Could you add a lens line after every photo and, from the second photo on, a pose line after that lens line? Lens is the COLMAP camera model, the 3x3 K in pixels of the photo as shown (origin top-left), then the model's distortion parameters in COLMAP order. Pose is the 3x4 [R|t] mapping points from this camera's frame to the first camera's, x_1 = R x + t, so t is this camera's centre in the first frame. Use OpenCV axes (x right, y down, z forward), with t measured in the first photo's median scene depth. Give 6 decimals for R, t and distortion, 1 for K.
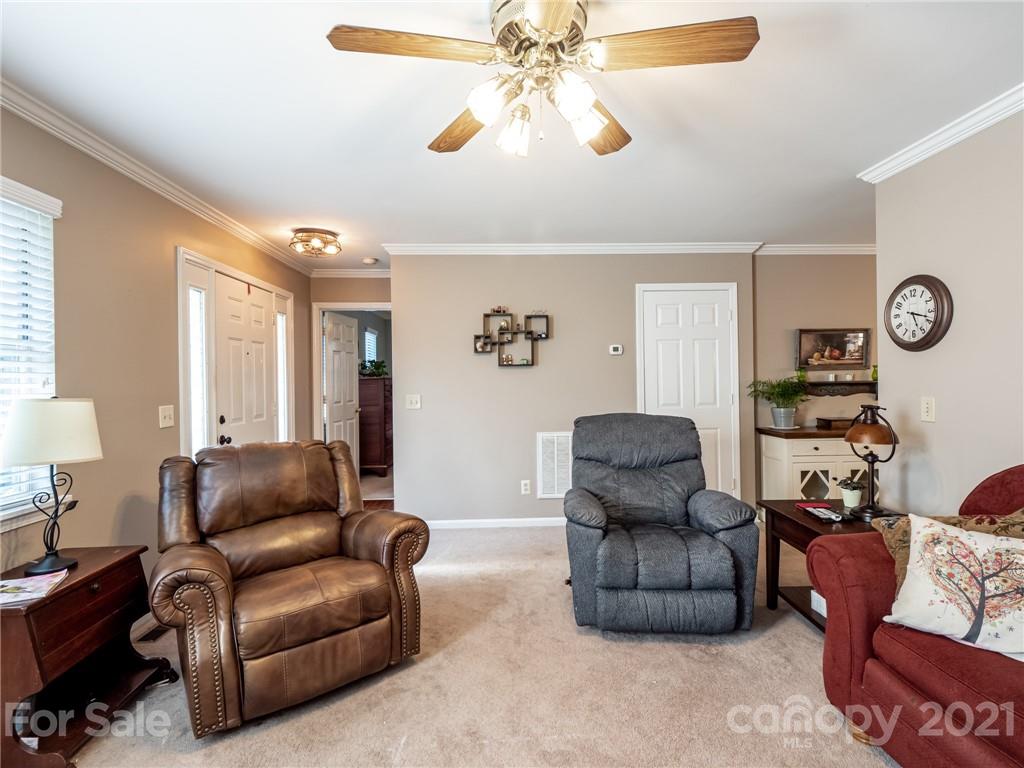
lens RADIAL K [[507.2, 0, 516.9], [0, 507.2, 374.7], [0, 0, 1]] dist [0.003806, 0.000906]
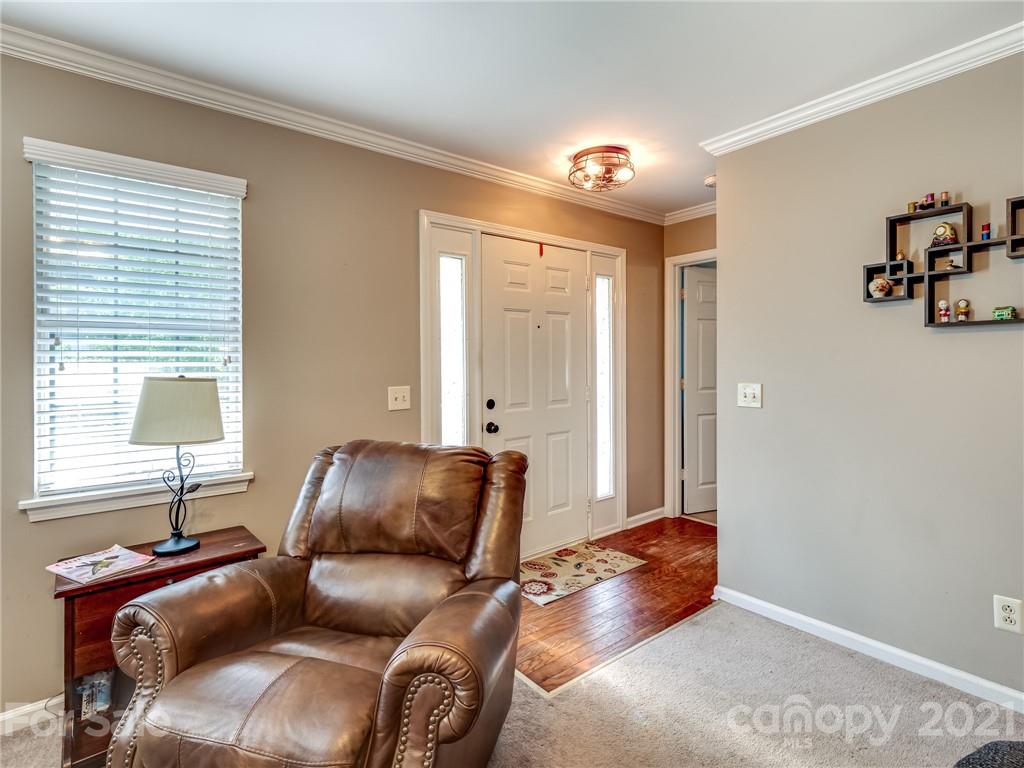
lens RADIAL K [[507.2, 0, 516.9], [0, 507.2, 374.7], [0, 0, 1]] dist [0.003806, 0.000906]
pose [[0.598348, 0.020892, -0.800964, 0.113827], [0.003216, 0.999589, 0.028476, 0.011663], [0.801230, -0.019614, 0.598035, 0.445029]]
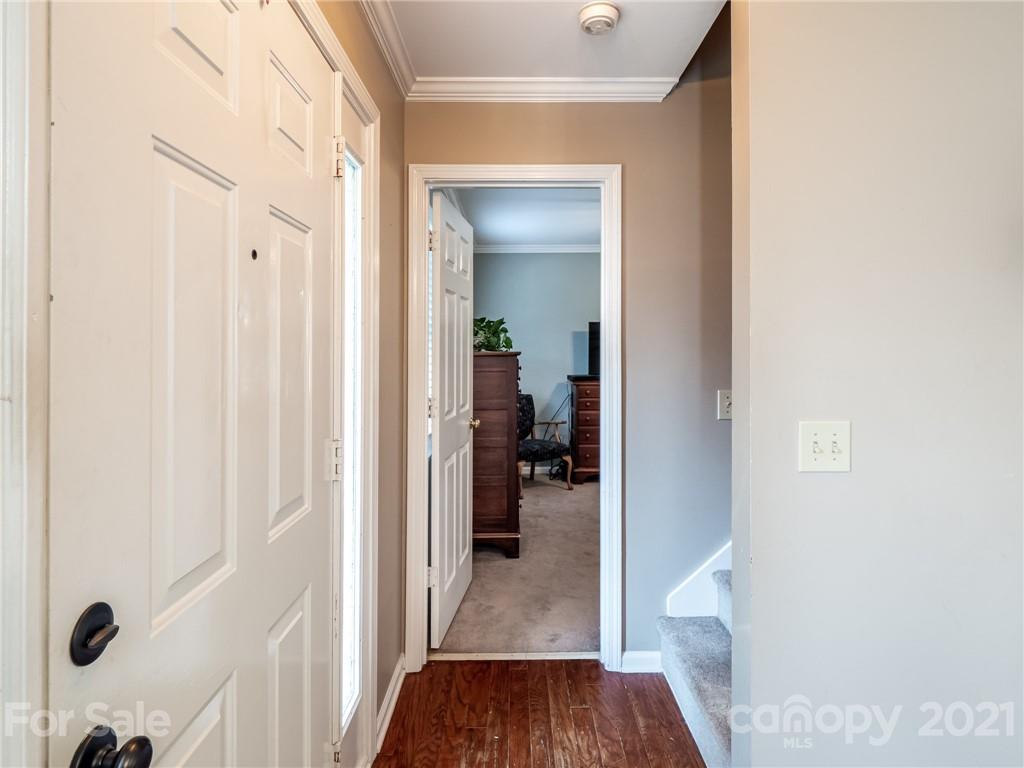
lens RADIAL K [[573.7, 0, 523.6], [0, 573.7, 337.0], [0, 0, 1]] dist [-0.003207, -0.000709]
pose [[0.999673, 0.003517, -0.025313, -0.379362], [-0.003986, 0.999821, -0.018514, -0.000773], [0.025244, 0.018609, 0.999508, 0.704376]]
